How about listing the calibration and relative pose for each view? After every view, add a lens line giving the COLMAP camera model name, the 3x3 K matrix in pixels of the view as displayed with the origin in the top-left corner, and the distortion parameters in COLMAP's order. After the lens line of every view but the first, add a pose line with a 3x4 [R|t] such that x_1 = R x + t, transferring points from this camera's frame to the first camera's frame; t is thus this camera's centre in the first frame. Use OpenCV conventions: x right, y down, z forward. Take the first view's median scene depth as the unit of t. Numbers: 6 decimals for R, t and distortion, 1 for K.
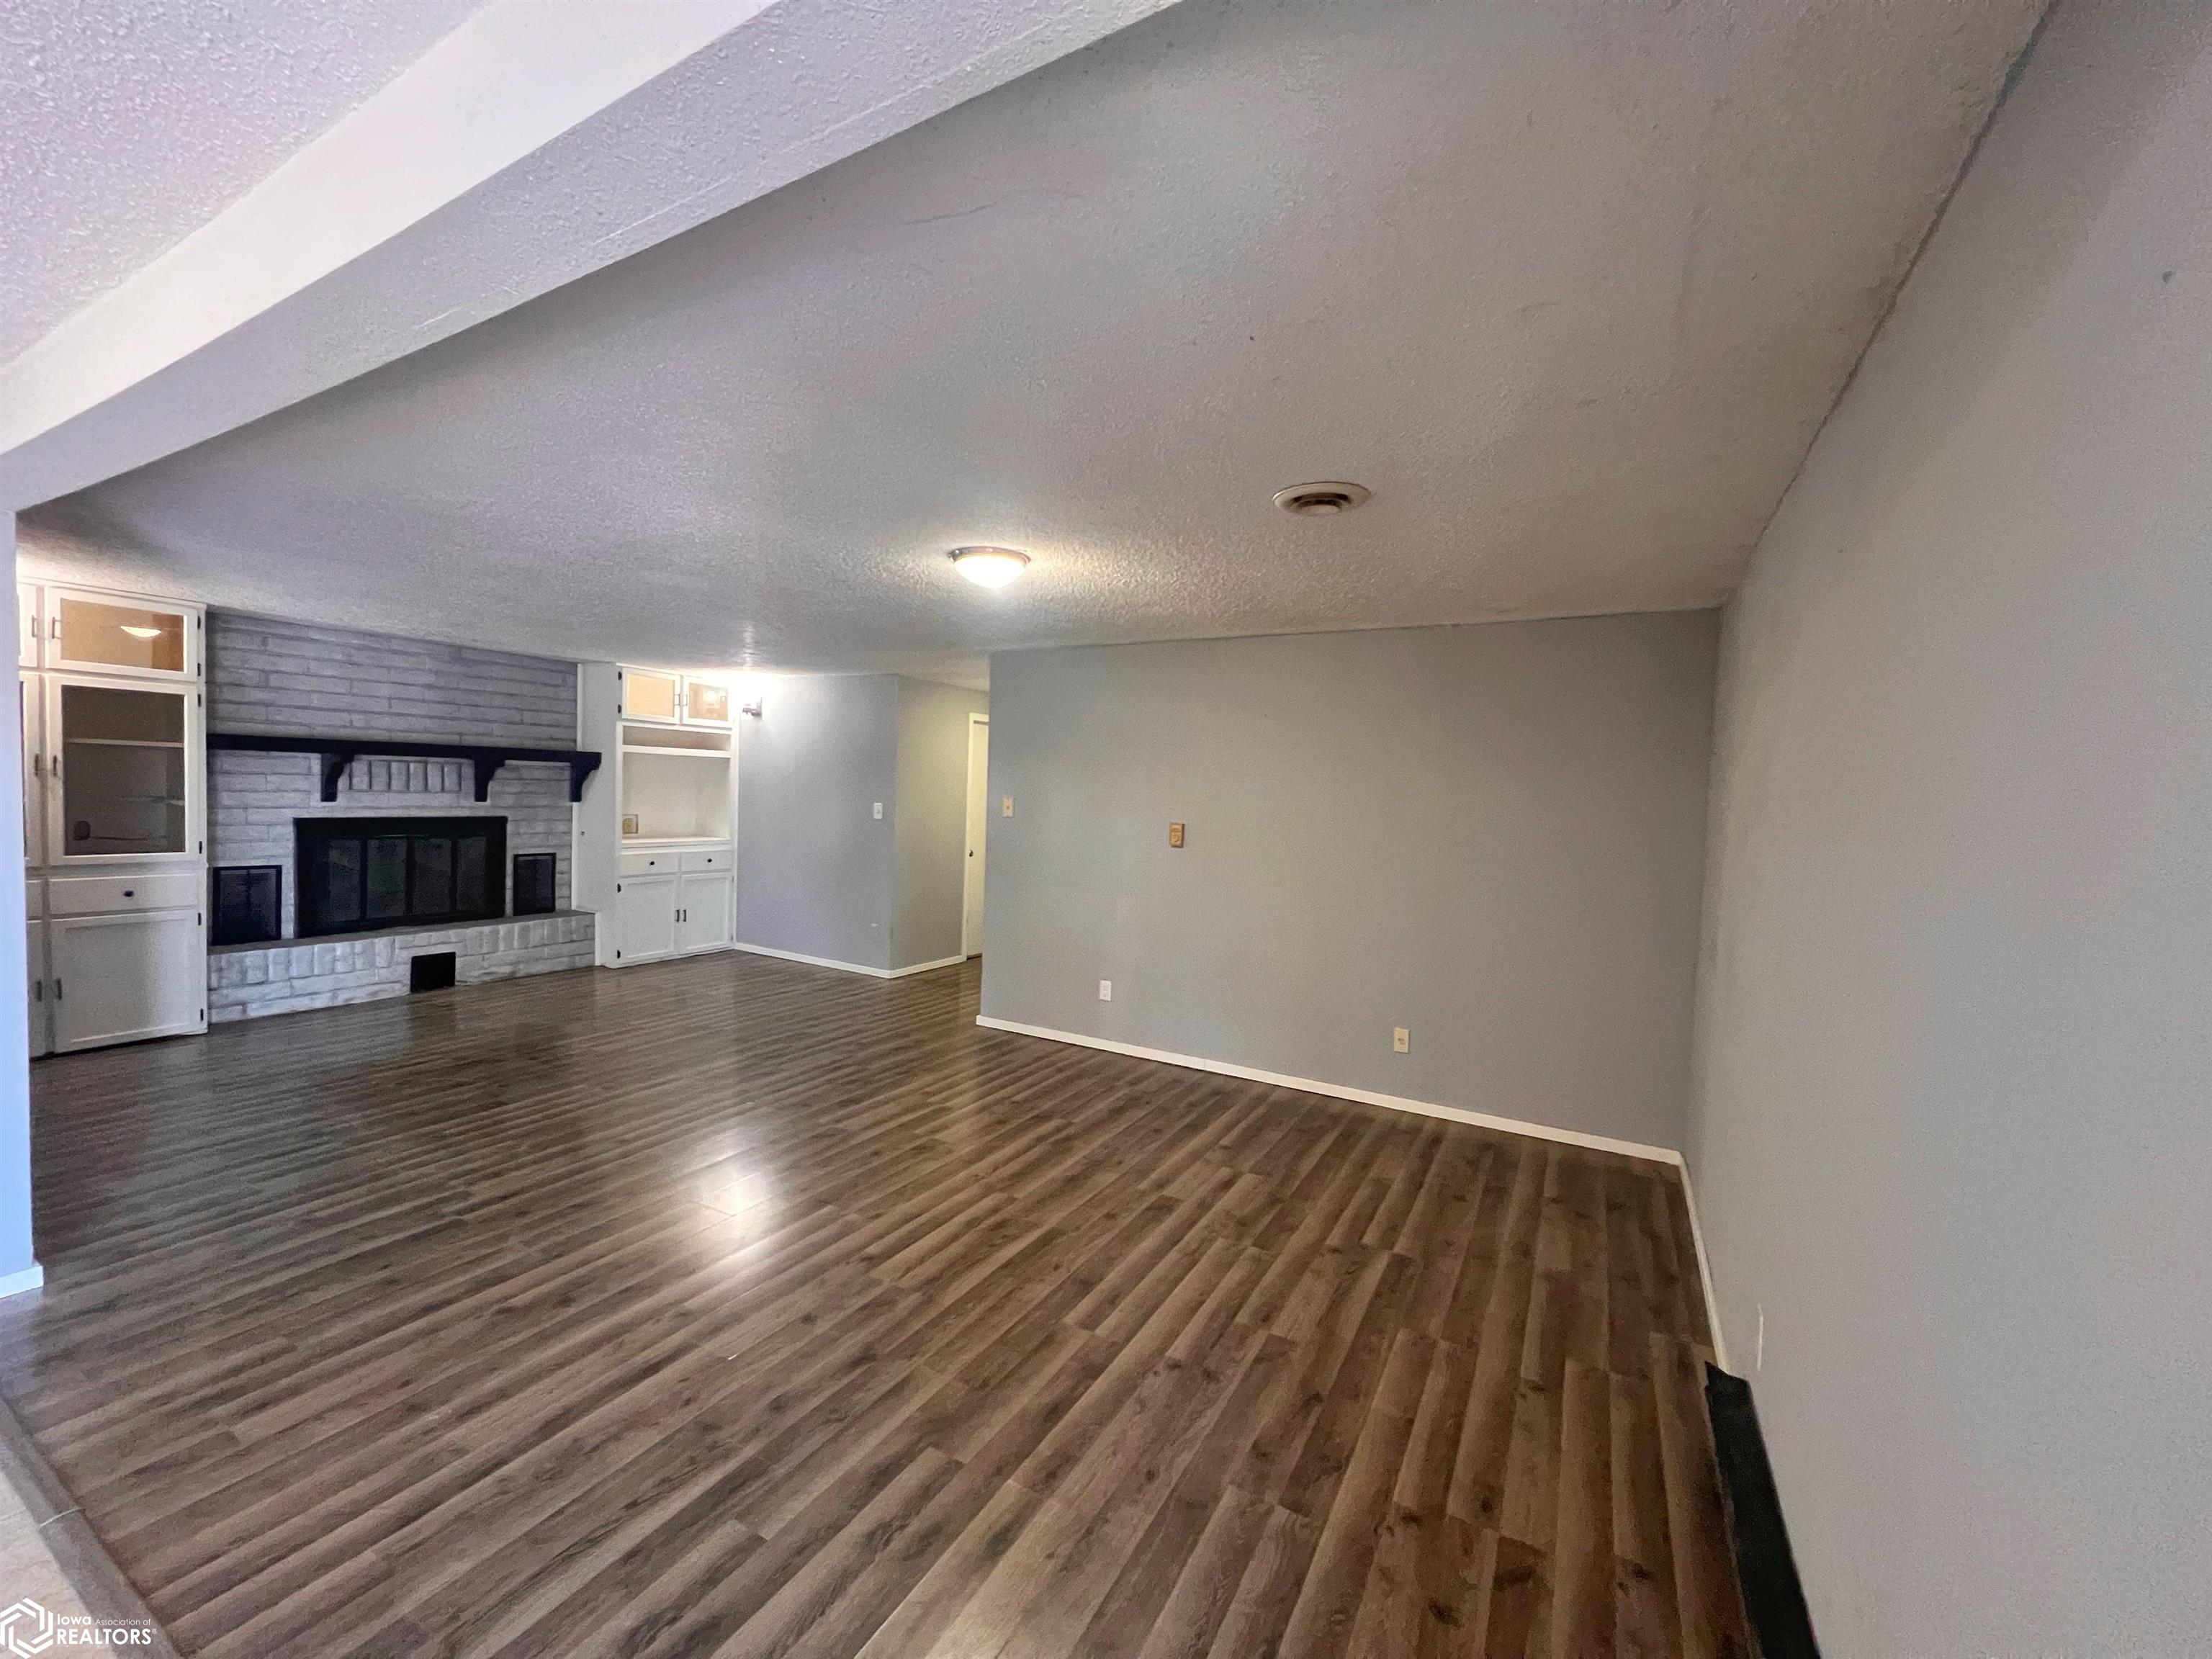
lens RADIAL K [[885.9, 0, 1107.9], [0, 885.9, 833.9], [0, 0, 1]] dist [0.001129, -0.000453]
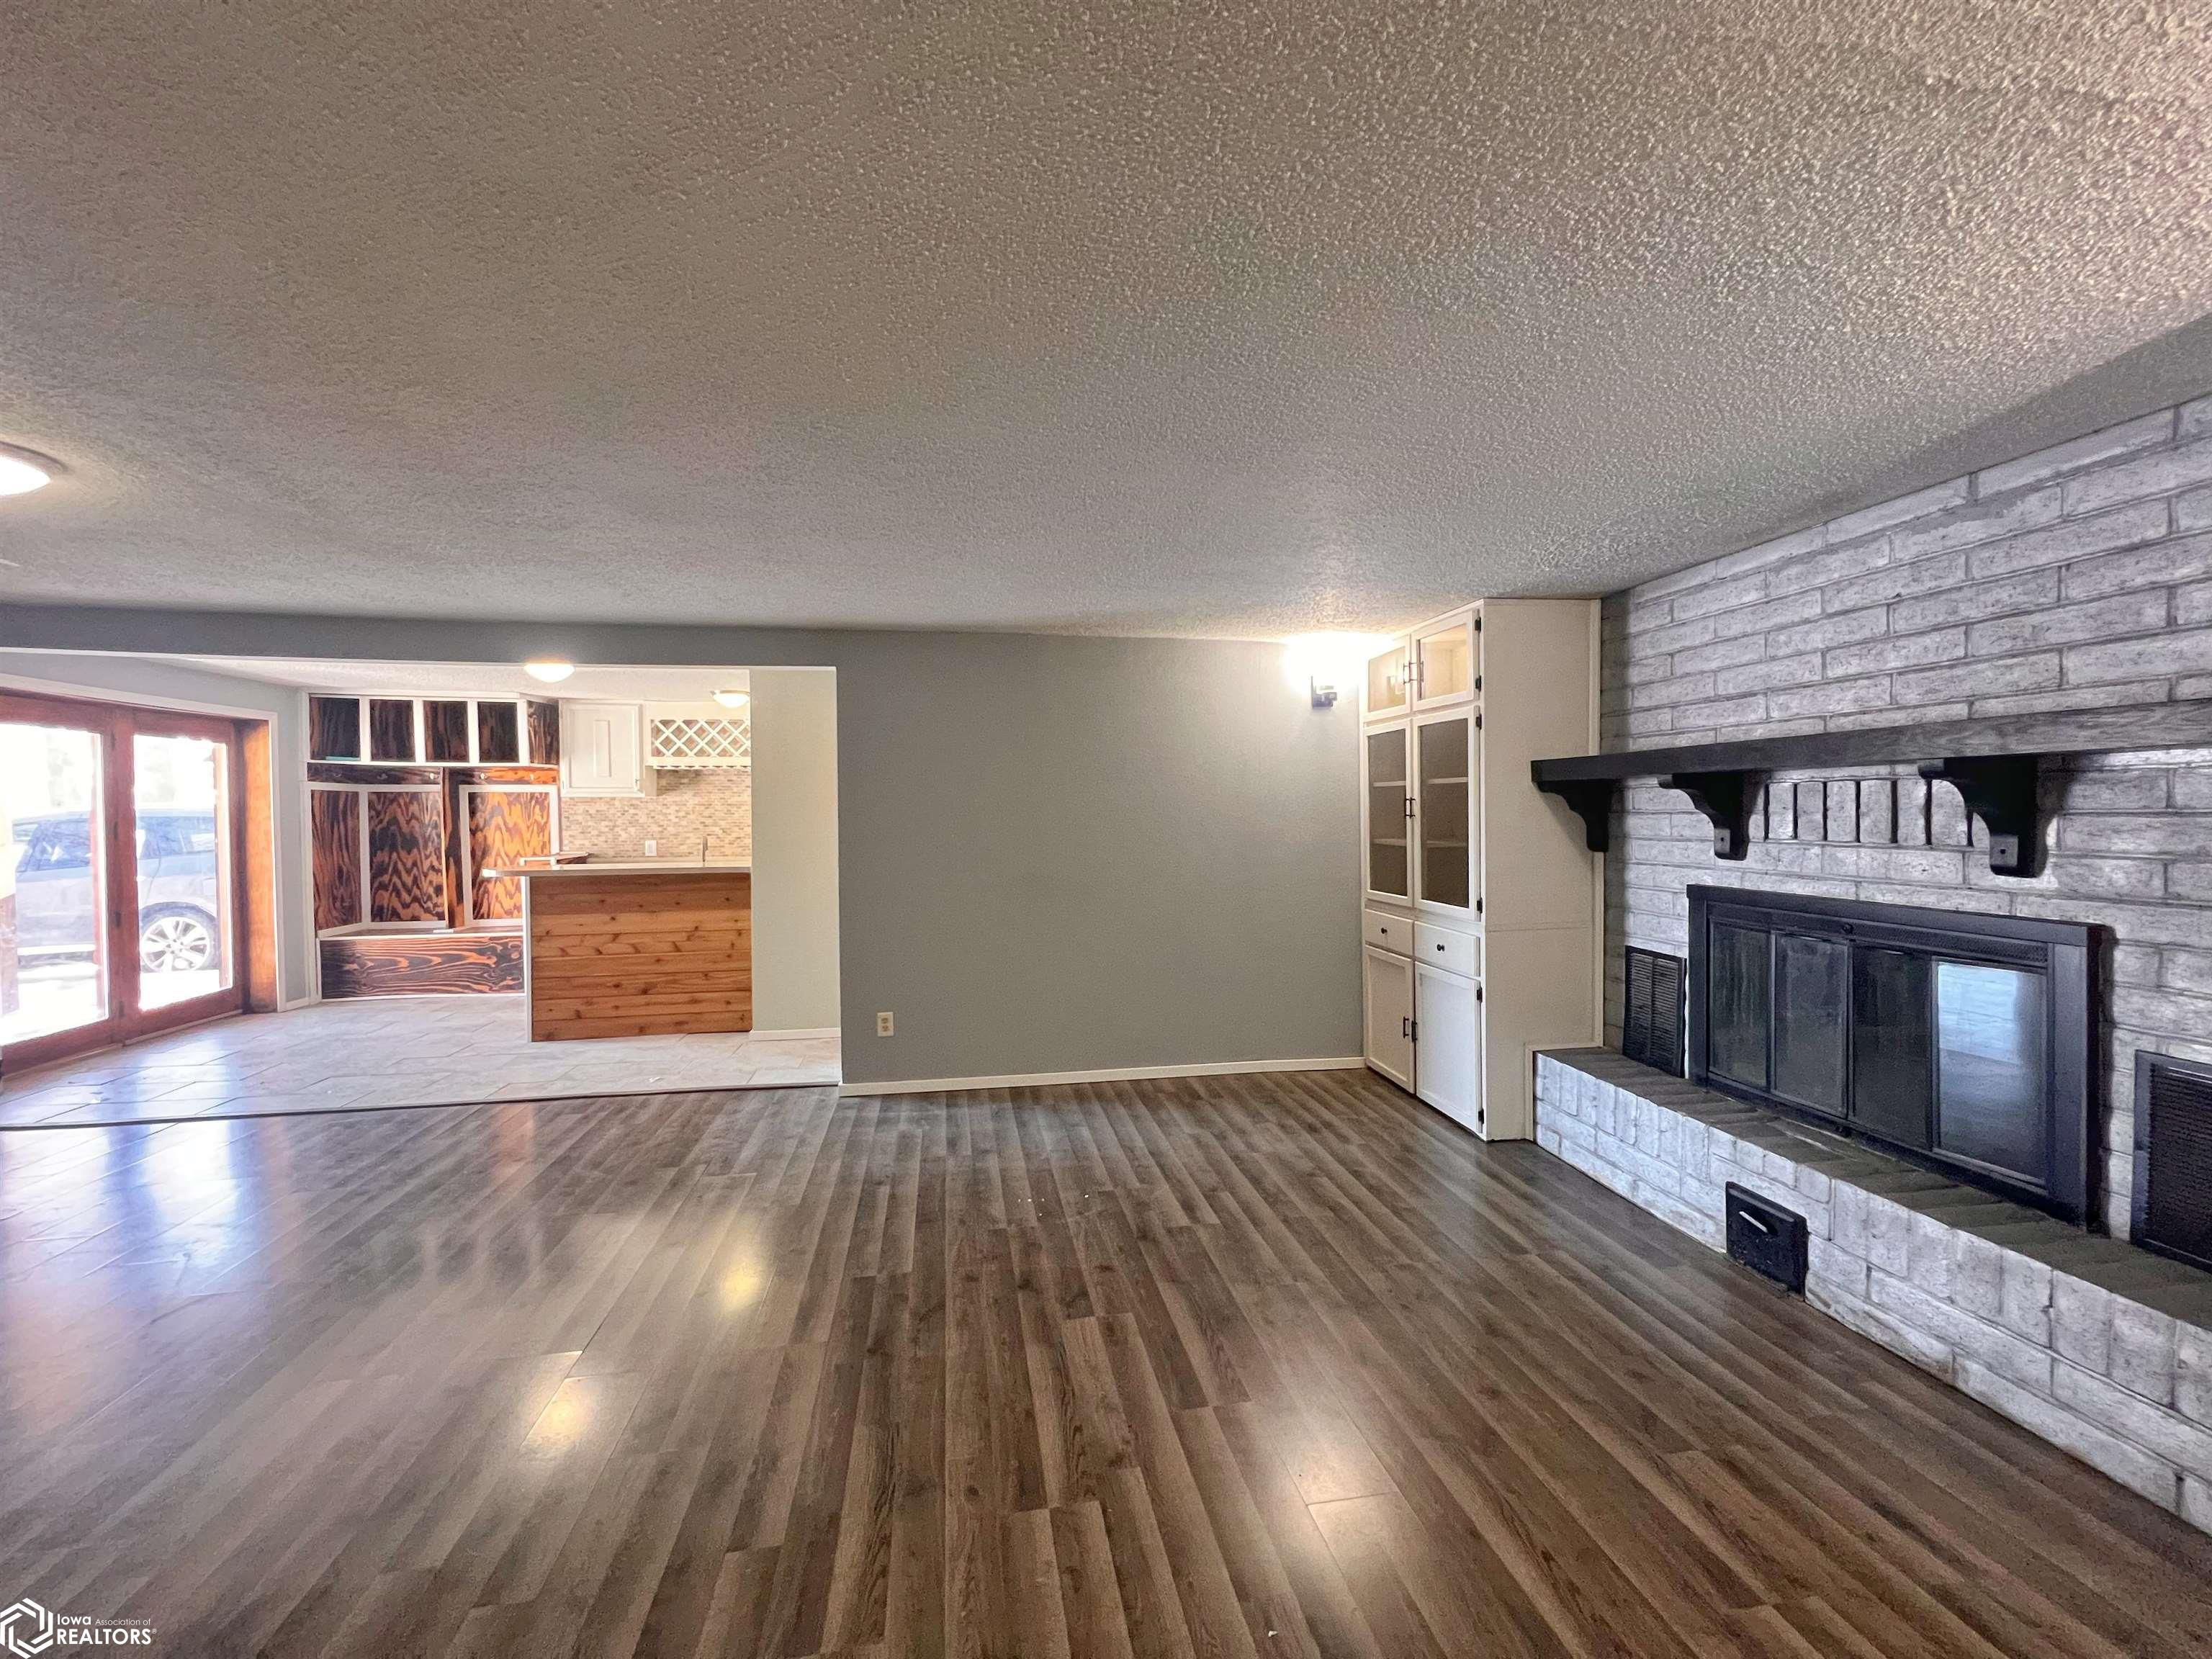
lens RADIAL K [[885.9, 0, 1106.3], [0, 885.9, 830.8], [0, 0, 1]] dist [0.001129, -0.000453]
pose [[-0.775798, -0.018689, -0.630705, -0.234335], [-0.057068, 0.997543, 0.040638, -0.059284], [0.628395, 0.067520, -0.774958, 1.280873]]
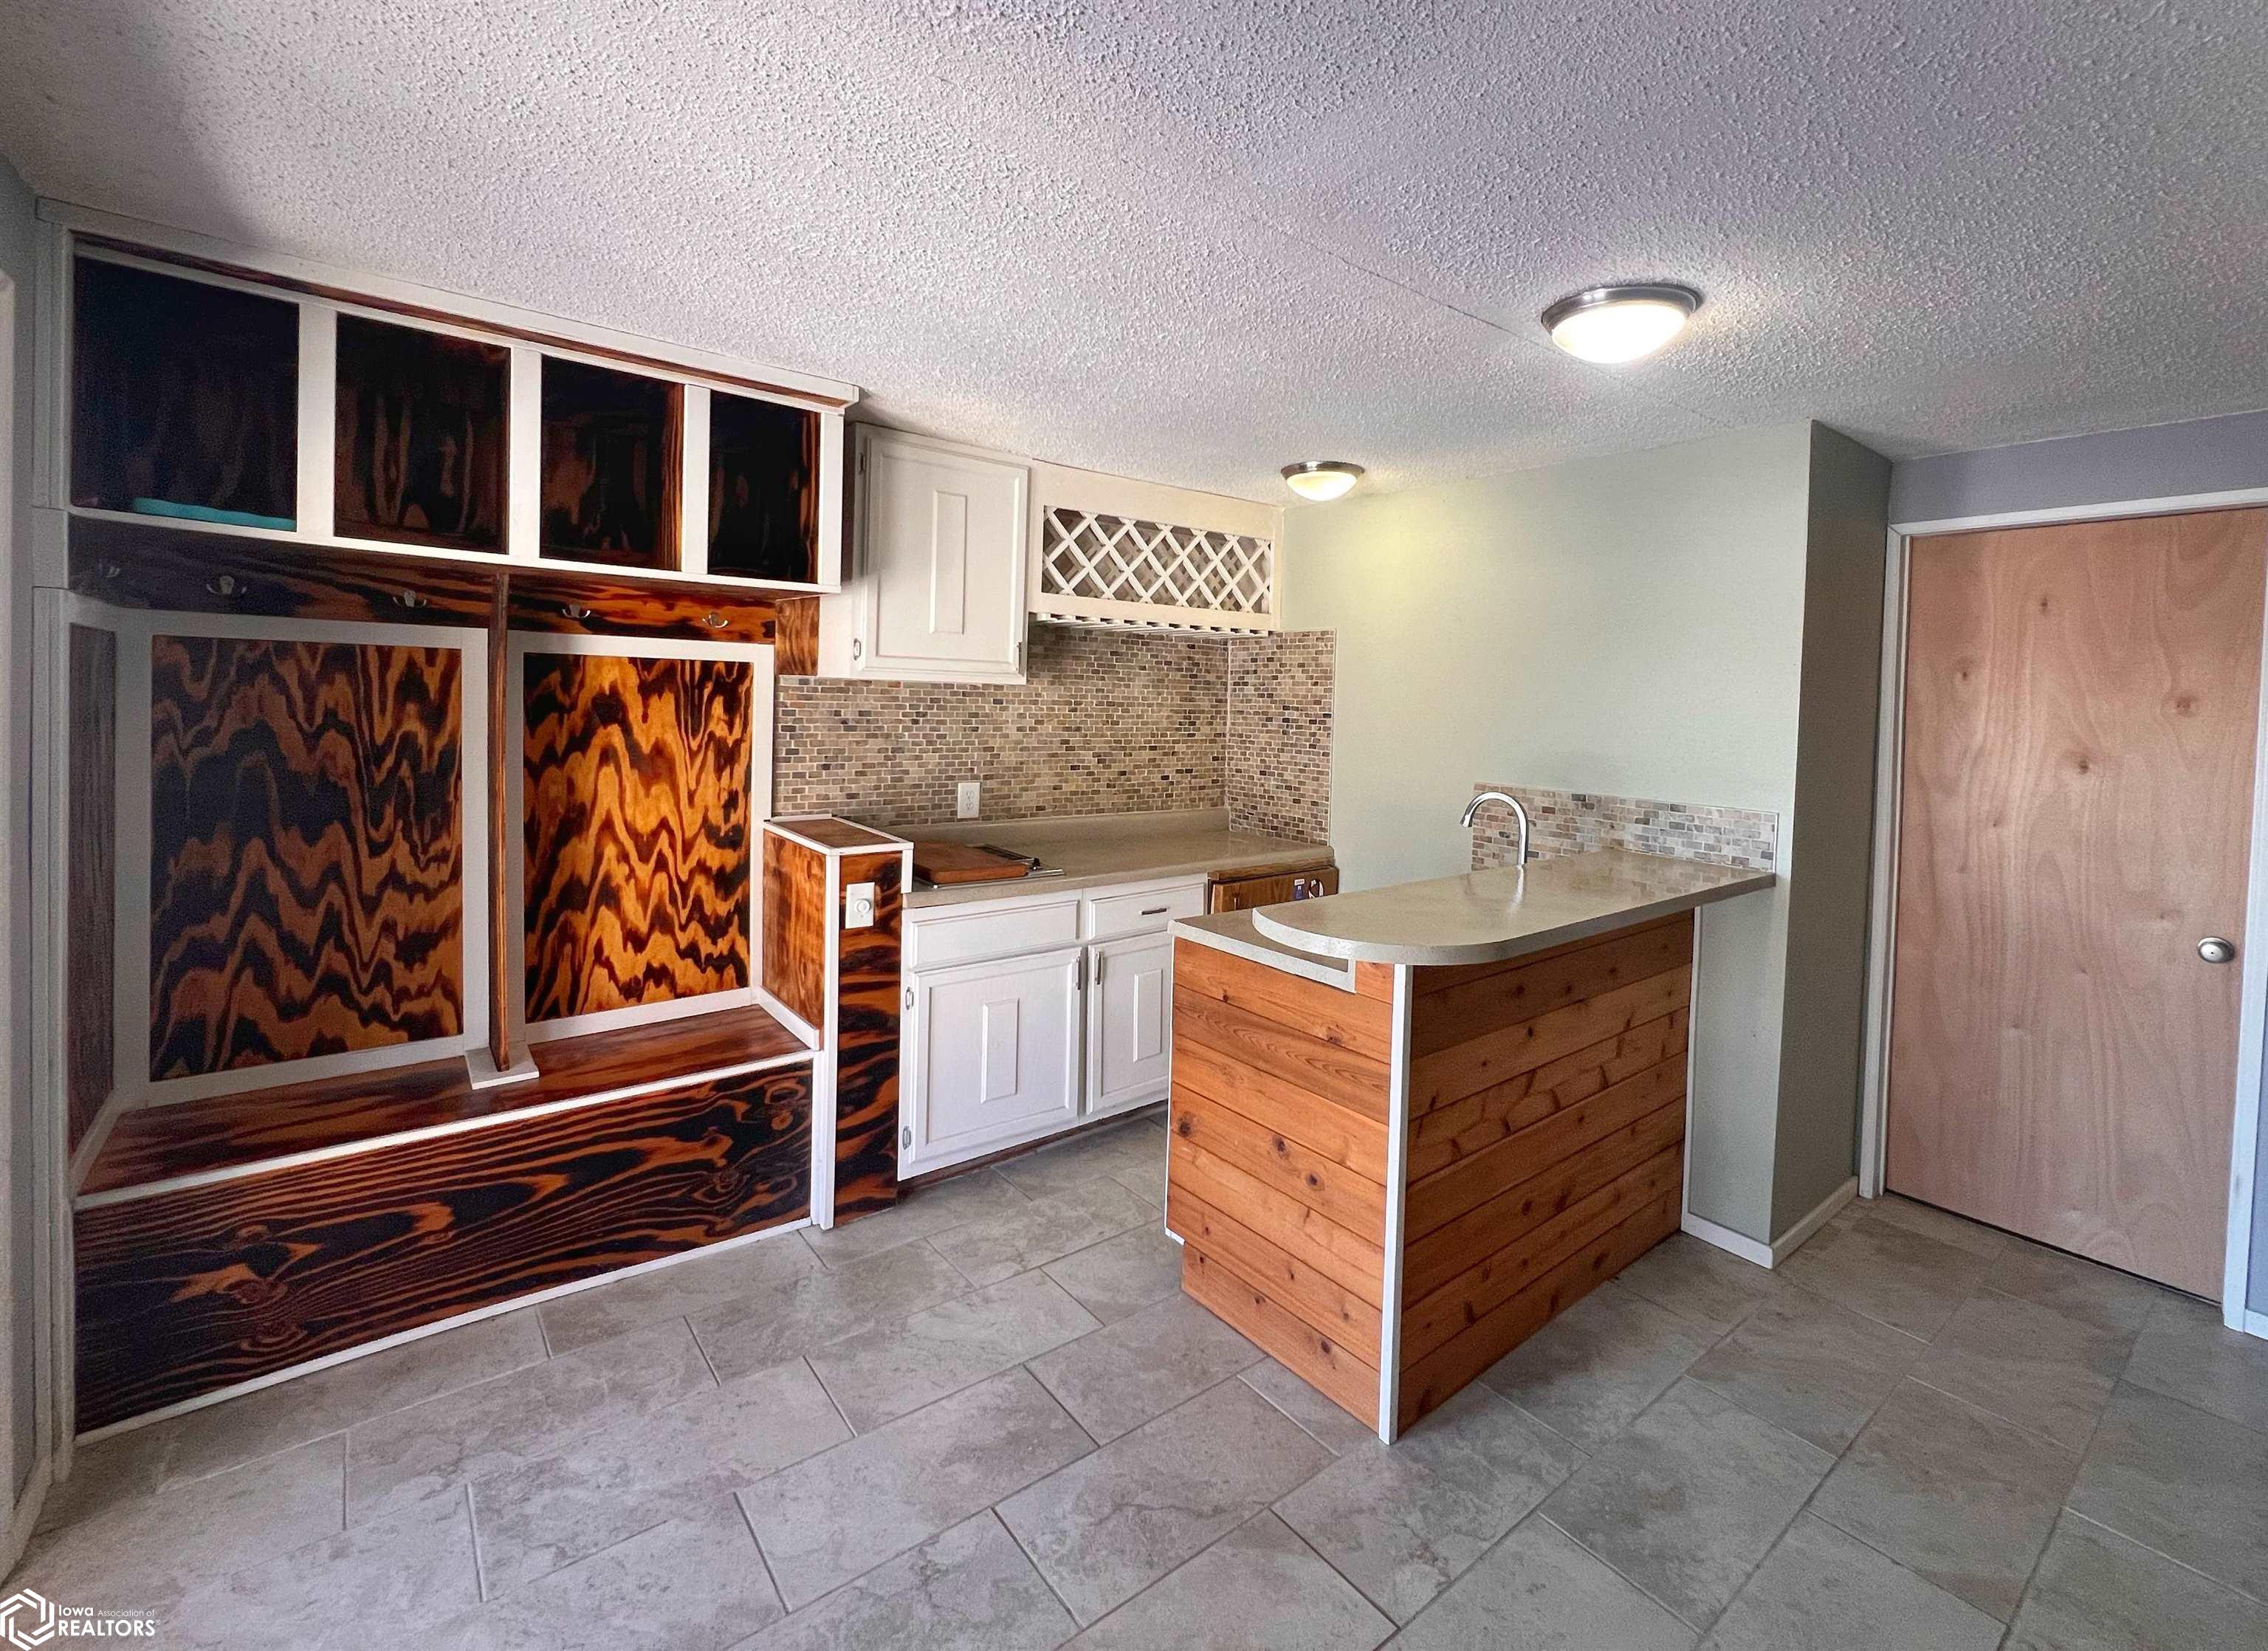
lens RADIAL K [[998.1, 0, 1180.3], [0, 998.1, 720.8], [0, 0, 1]] dist [-0.004466, 0.002591]
pose [[-0.367460, -0.025514, -0.929689, 0.032898], [-0.090545, 0.995856, 0.008458, -0.006047], [0.925621, 0.087286, -0.368247, 0.093406]]
